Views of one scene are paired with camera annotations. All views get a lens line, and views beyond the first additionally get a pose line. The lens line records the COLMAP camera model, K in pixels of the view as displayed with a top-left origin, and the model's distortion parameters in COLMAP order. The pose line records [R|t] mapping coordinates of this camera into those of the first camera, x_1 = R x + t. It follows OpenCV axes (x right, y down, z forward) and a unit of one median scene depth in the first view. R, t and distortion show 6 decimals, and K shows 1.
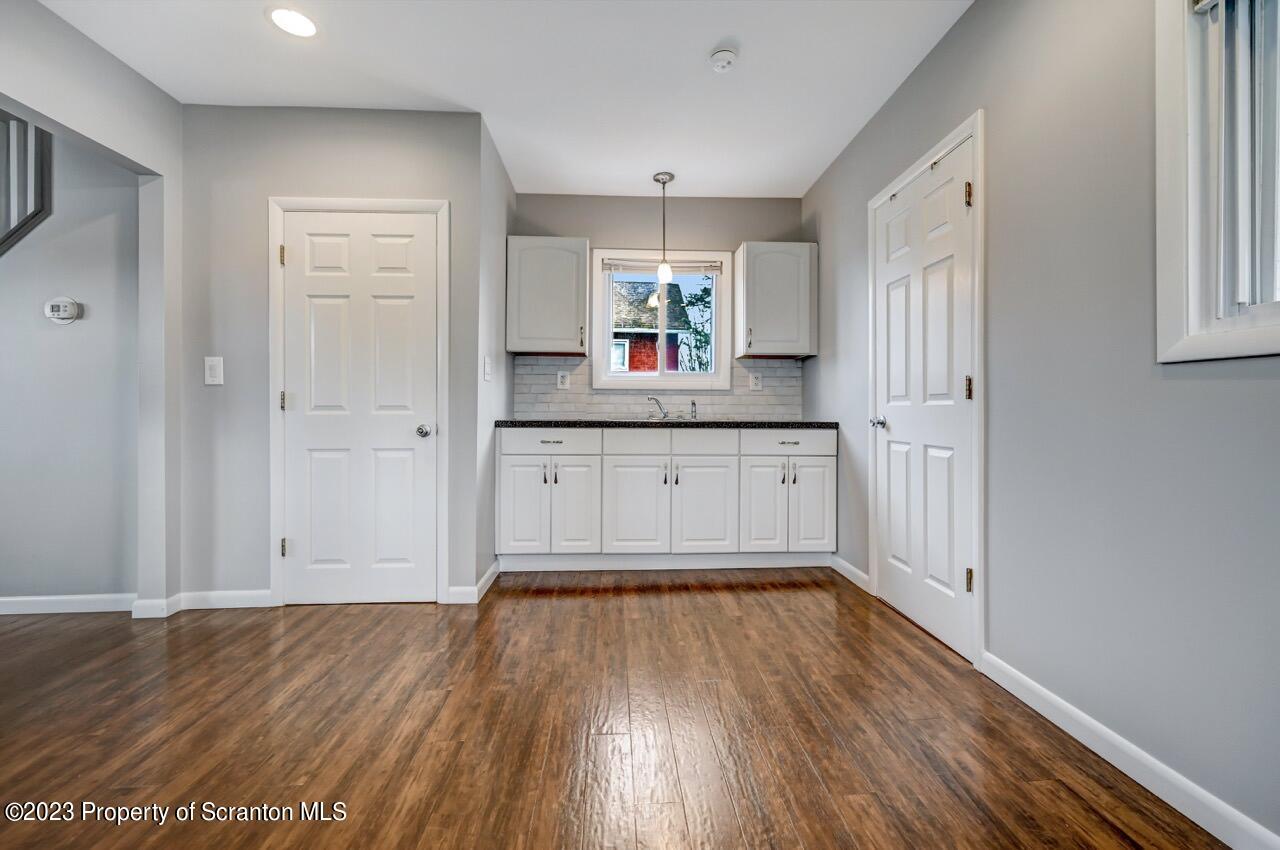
lens RADIAL K [[539.6, 0, 649.0], [0, 539.6, 410.0], [0, 0, 1]] dist [0.000084, 0.000213]
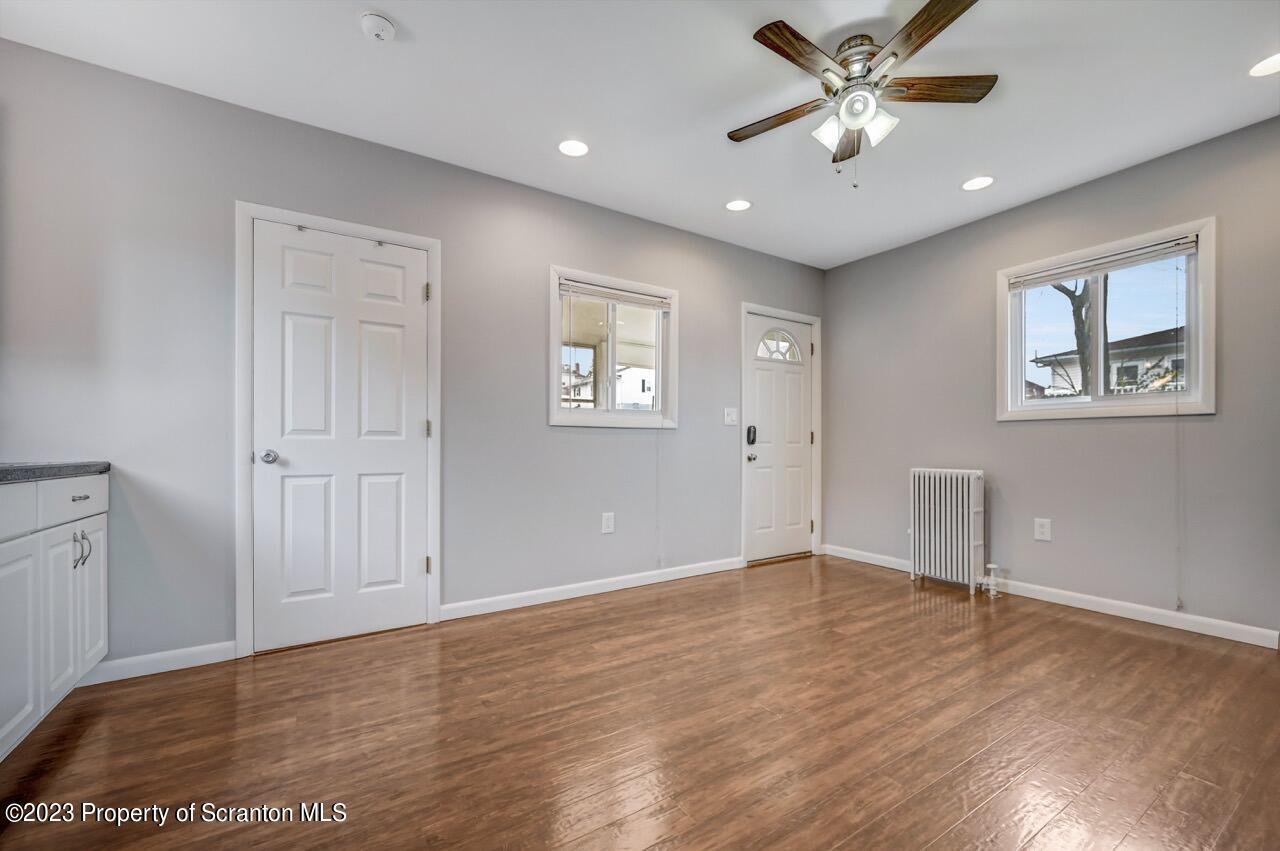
lens RADIAL K [[517.8, 0, 646.6], [0, 517.8, 443.8], [0, 0, 1]] dist [0.000095, -0.000231]
pose [[-0.487309, 0.002621, 0.873226, -0.567373], [-0.001078, 0.999993, -0.003603, 0.002430], [-0.873229, -0.002697, -0.487302, 0.756260]]
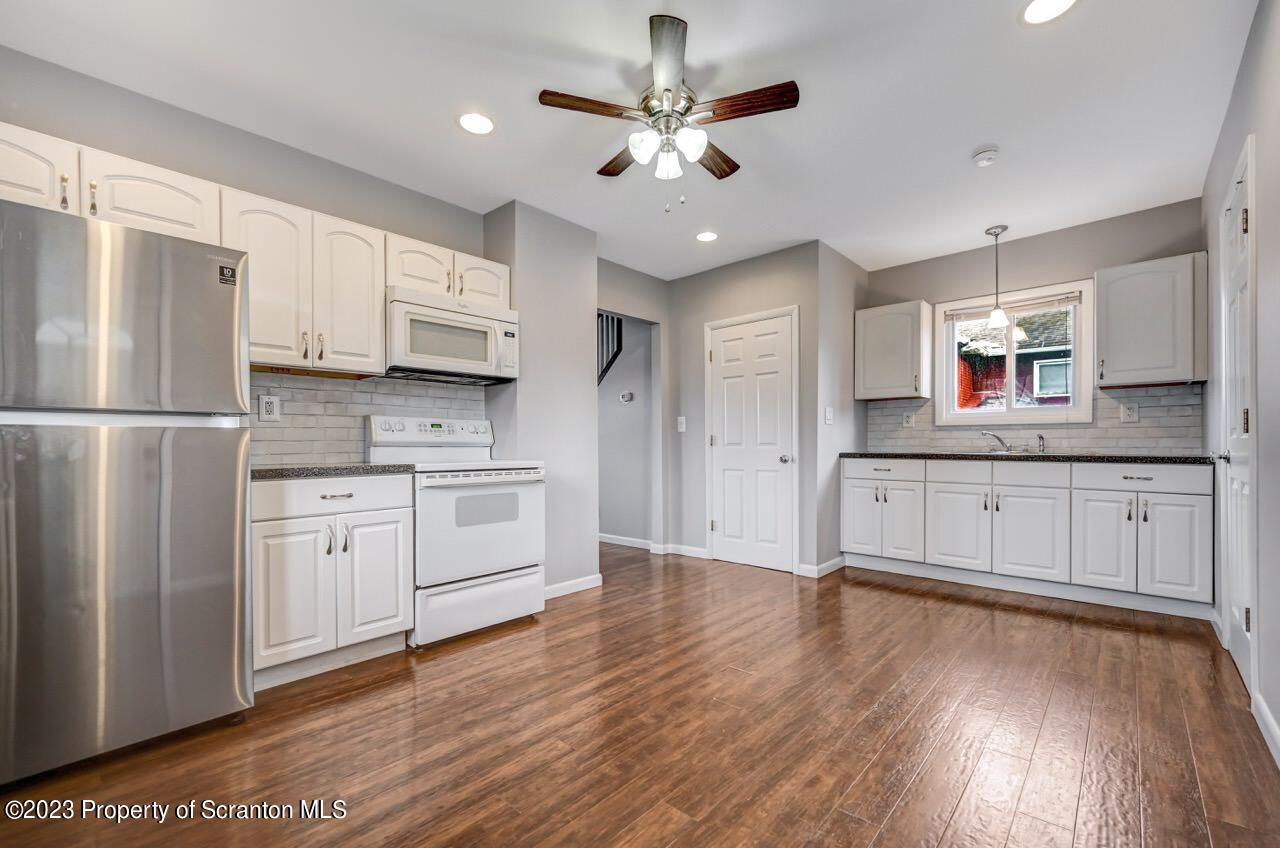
lens RADIAL K [[536.0, 0, 645.5], [0, 536.0, 446.7], [0, 0, 1]] dist [-0.001085, -0.000103]
pose [[0.692145, -0.002188, -0.721755, 0.351060], [0.007840, 0.999959, 0.004487, -0.005728], [0.721716, -0.008764, 0.692134, -0.287599]]
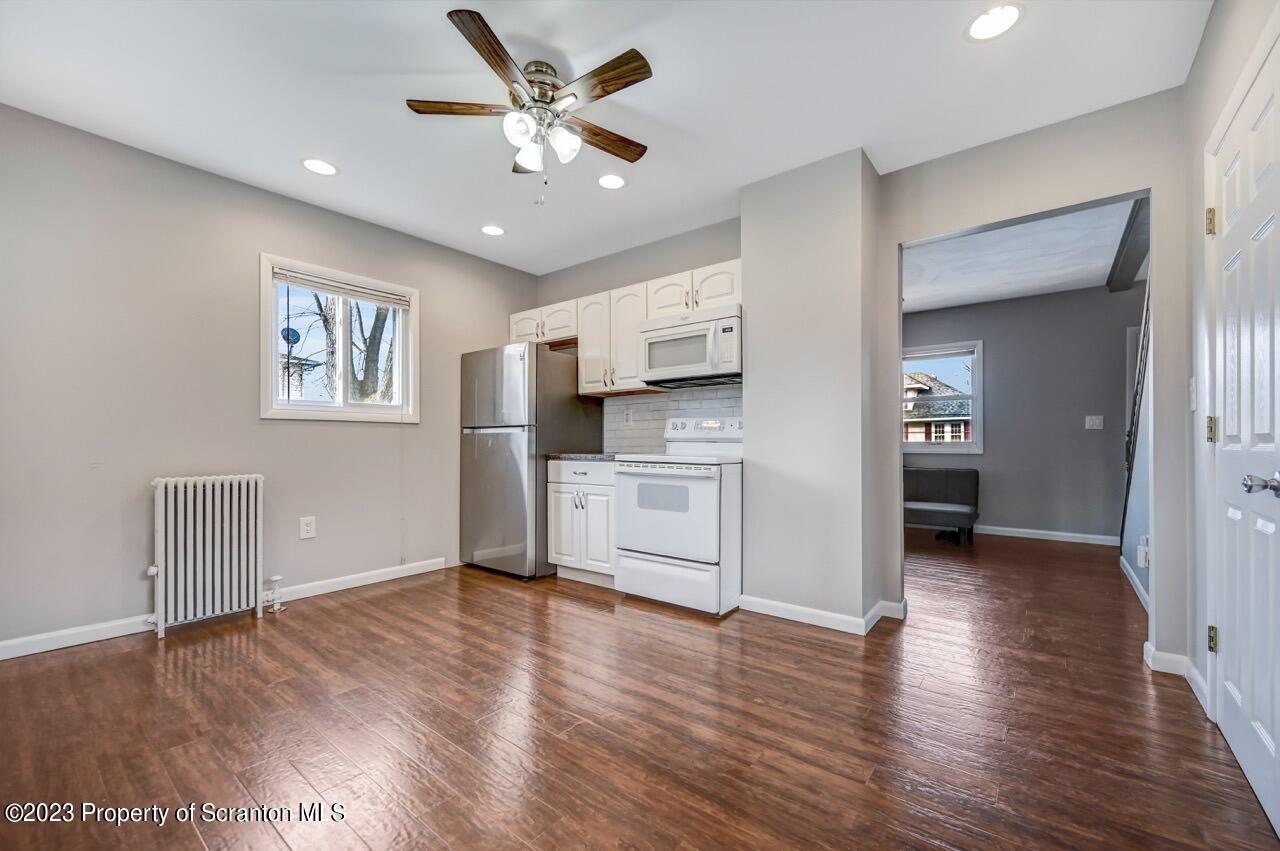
lens RADIAL K [[517.8, 0, 646.6], [0, 517.8, 443.8], [0, 0, 1]] dist [0.000095, -0.000231]
pose [[-0.667185, 0.000743, -0.744891, 0.270515], [0.001069, 0.999999, 0.000040, -0.001133], [0.744891, -0.000770, -0.667186, 0.779320]]
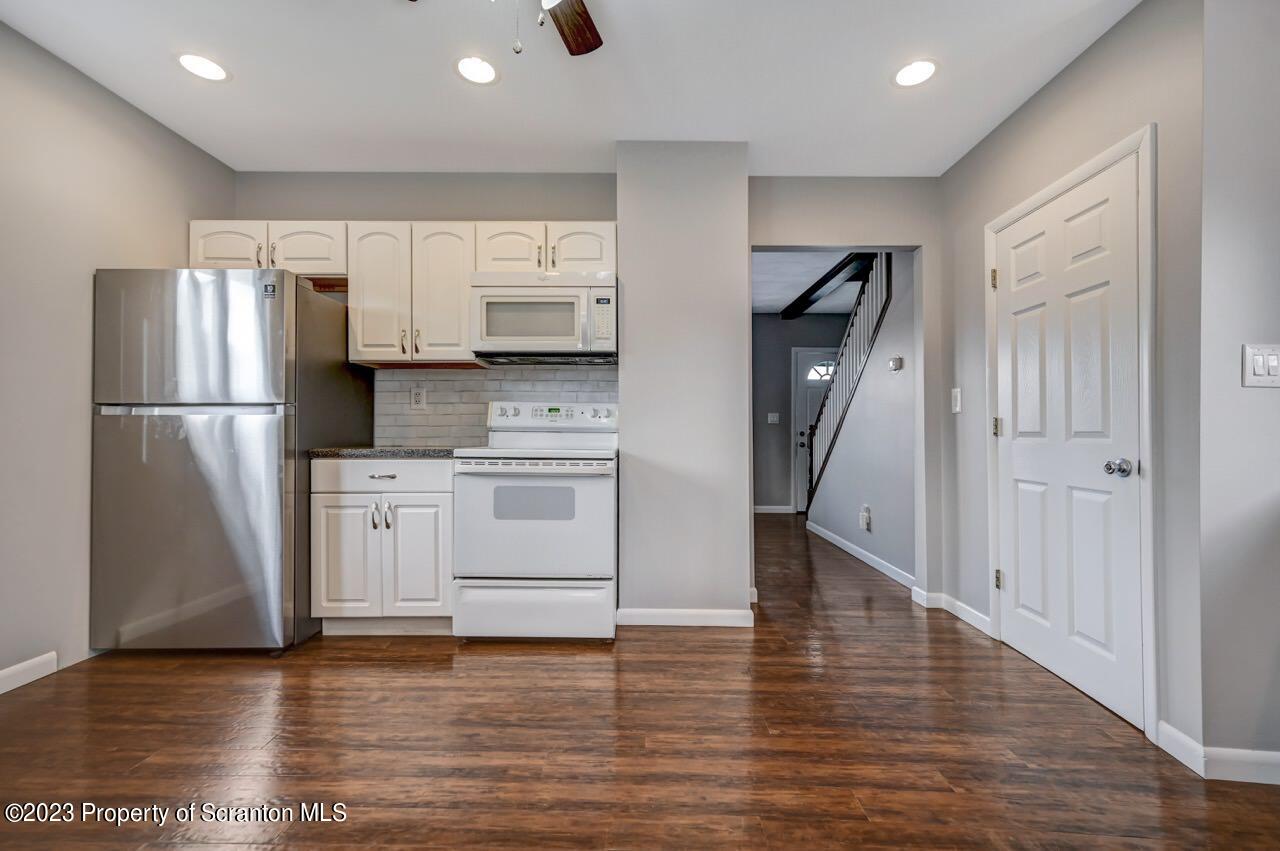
lens RADIAL K [[528.8, 0, 628.9], [0, 528.8, 428.3], [0, 0, 1]] dist [0.017884, -0.000086]
pose [[-0.084737, -0.008524, -0.996367, 0.286419], [-0.002913, 0.999961, -0.008307, -0.003785], [0.996399, 0.002198, -0.084759, 0.351121]]
